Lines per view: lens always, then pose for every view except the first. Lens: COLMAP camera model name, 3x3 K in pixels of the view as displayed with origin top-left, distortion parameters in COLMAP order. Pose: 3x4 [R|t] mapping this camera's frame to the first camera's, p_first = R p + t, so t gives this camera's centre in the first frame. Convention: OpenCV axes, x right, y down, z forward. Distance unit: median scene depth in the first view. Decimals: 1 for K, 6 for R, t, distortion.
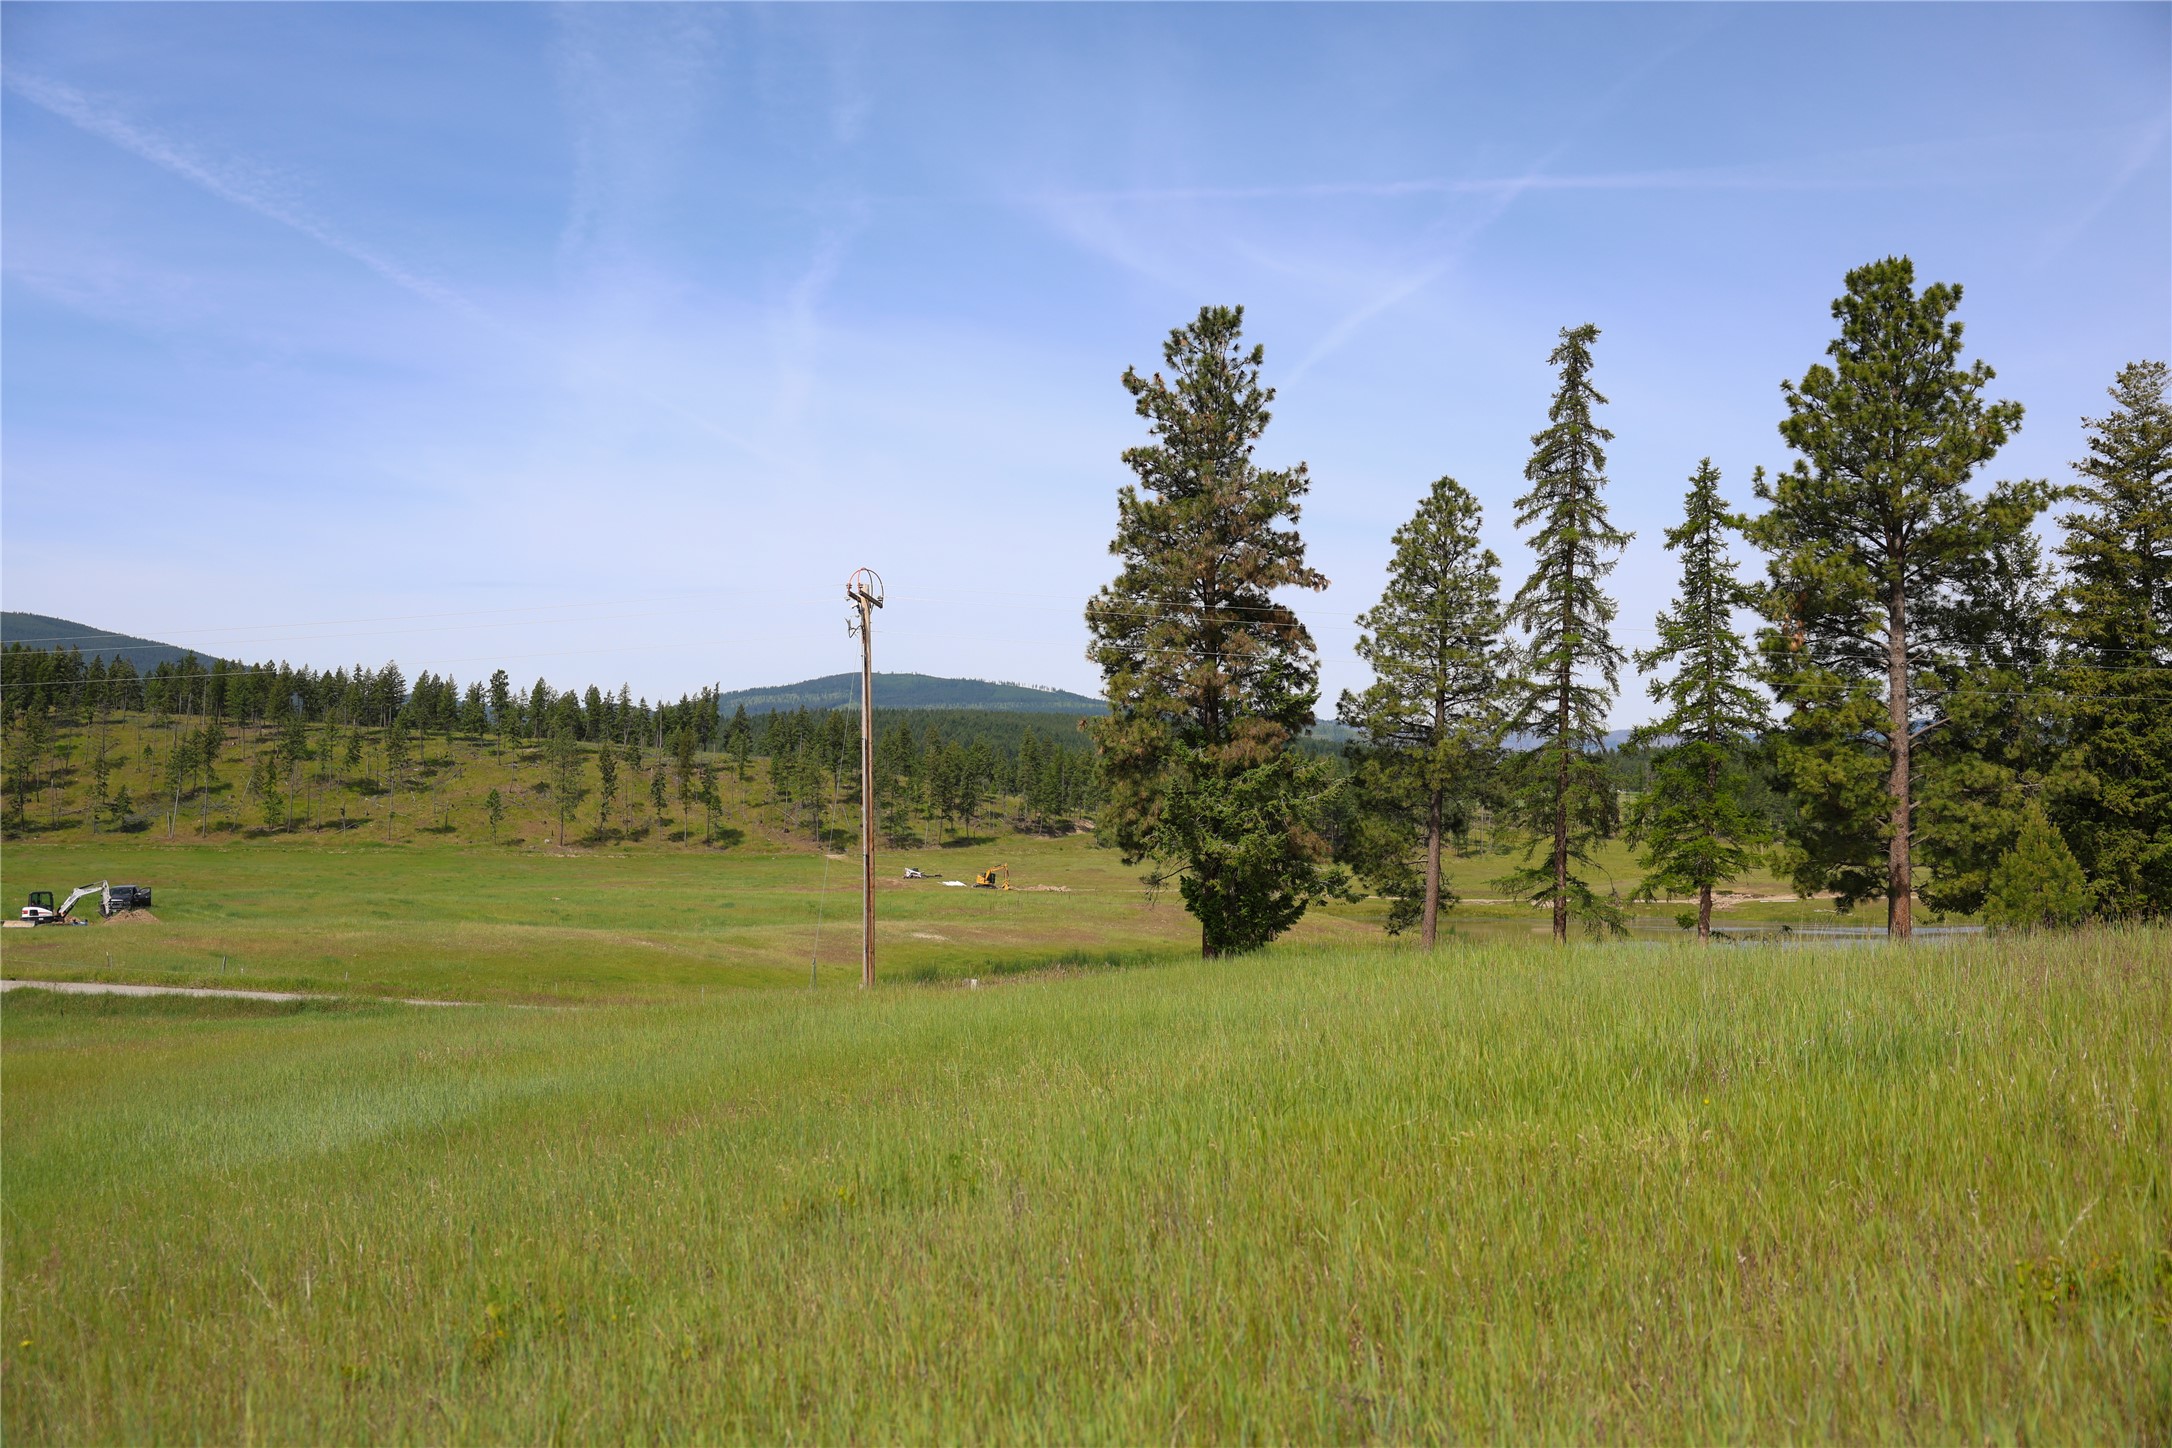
lens RADIAL K [[1926.8, 0, 1086.0], [0, 1926.8, 724.0], [0, 0, 1]] dist [0.005563, 0.095732]
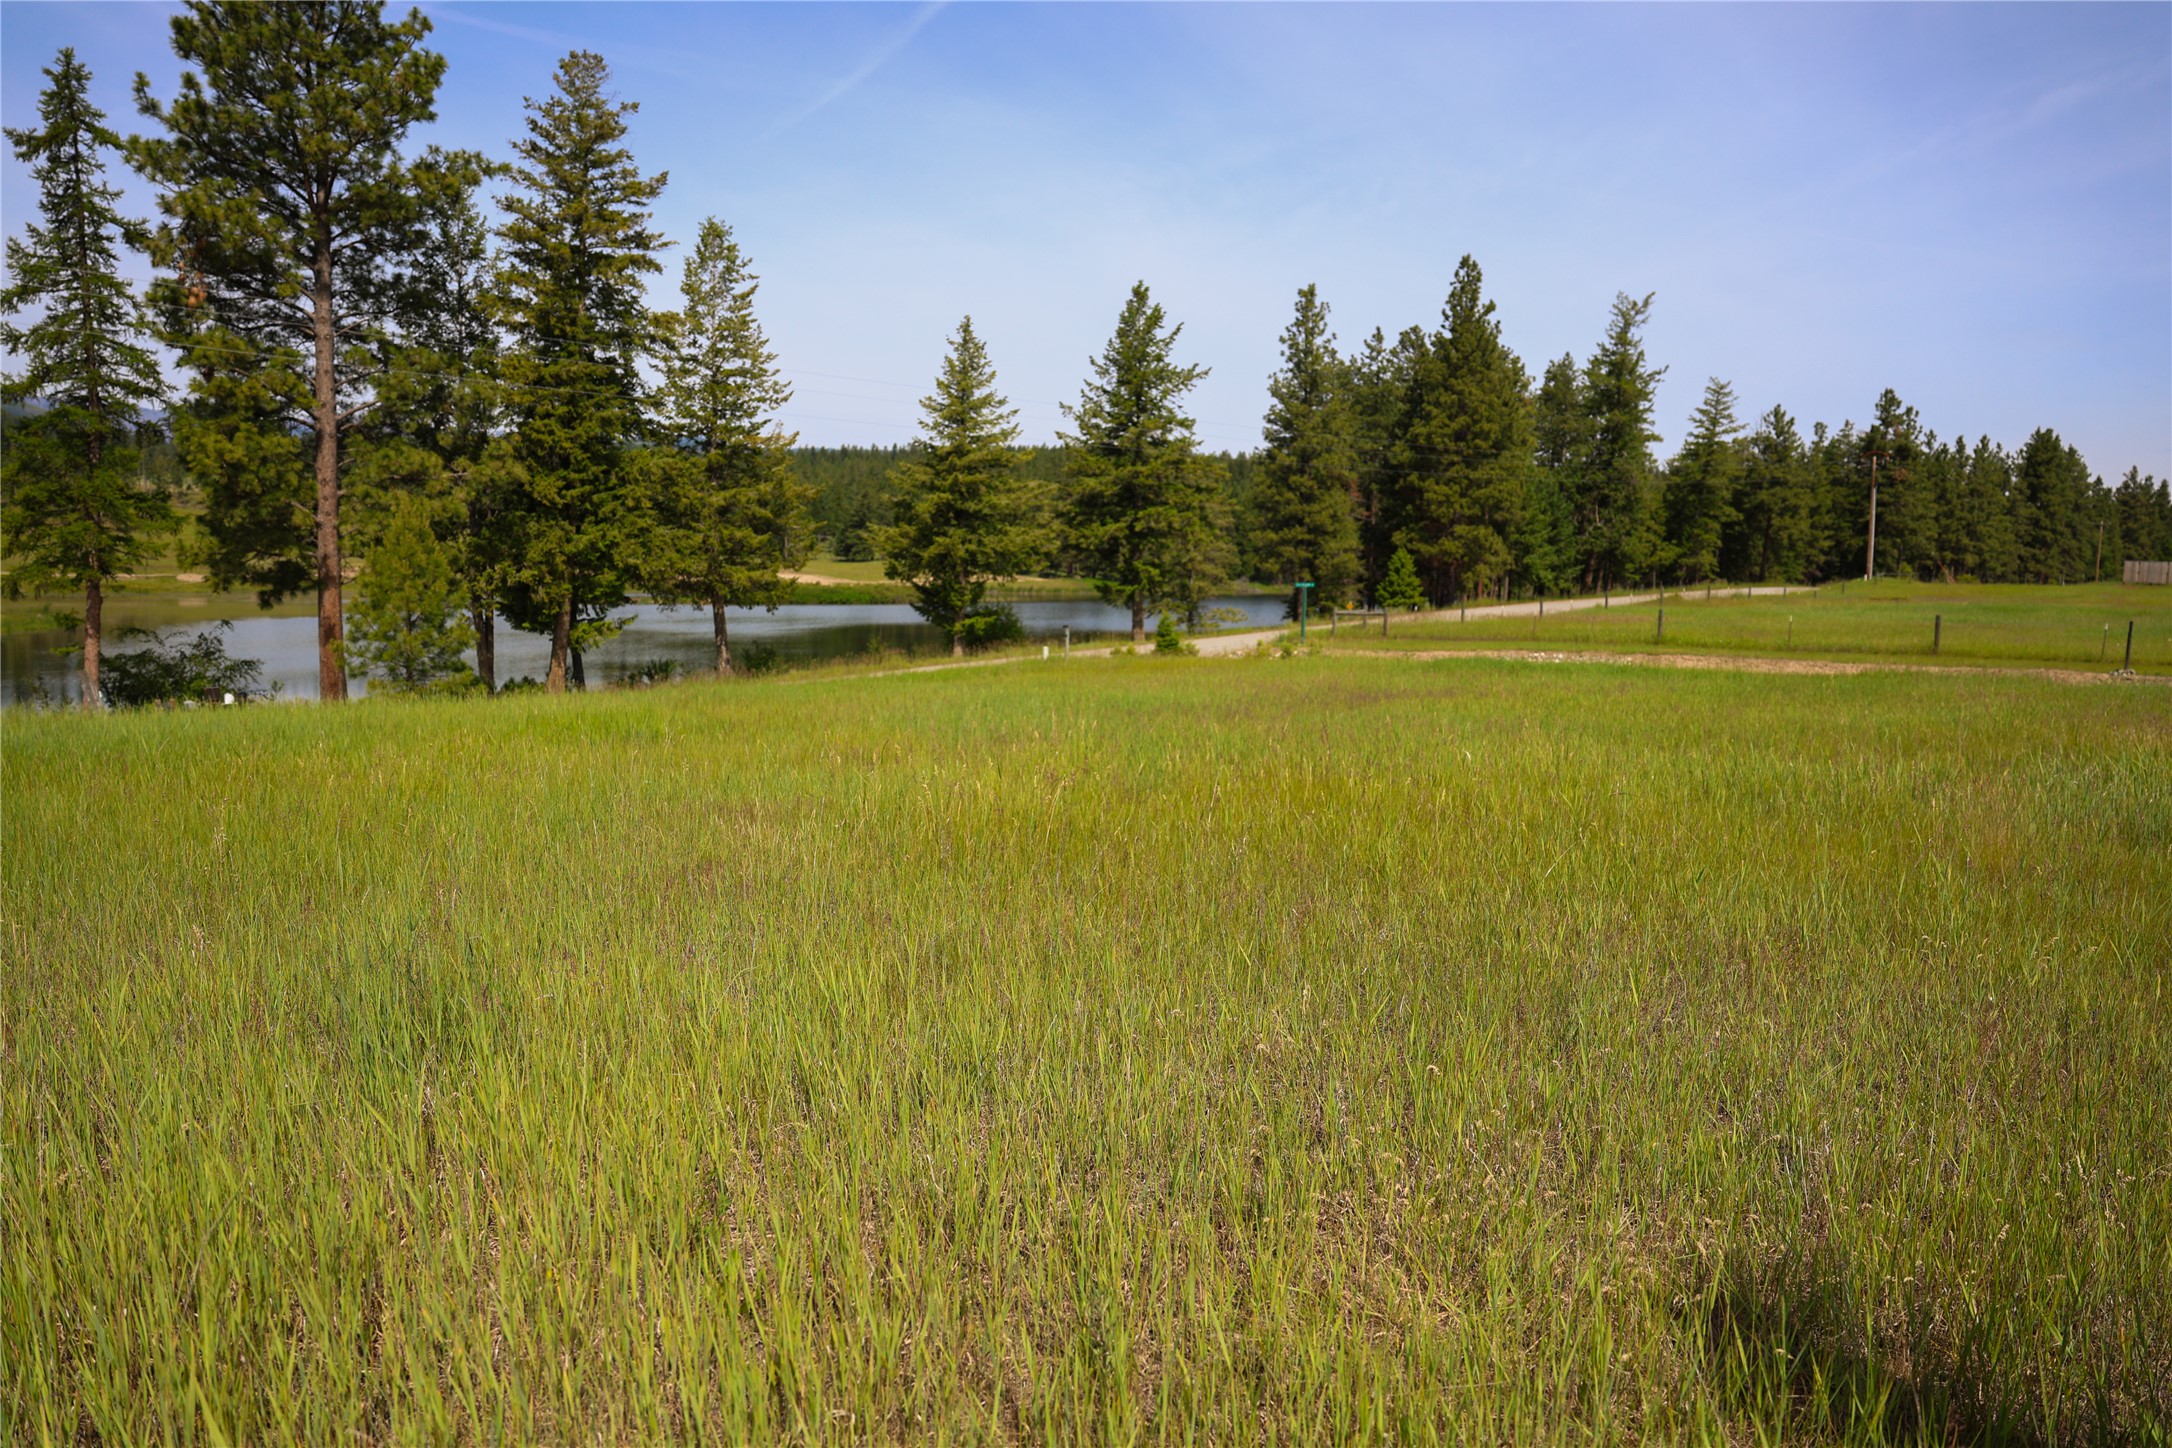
lens RADIAL K [[1478.8, 0, 1079.3], [0, 1478.8, 737.9], [0, 0, 1]] dist [-0.115591, 0.101616]
pose [[0.753561, -0.071072, 0.653525, 0.231566], [-0.065435, 0.981092, 0.182146, 0.008579], [-0.654113, -0.180022, 0.734662, 0.233880]]
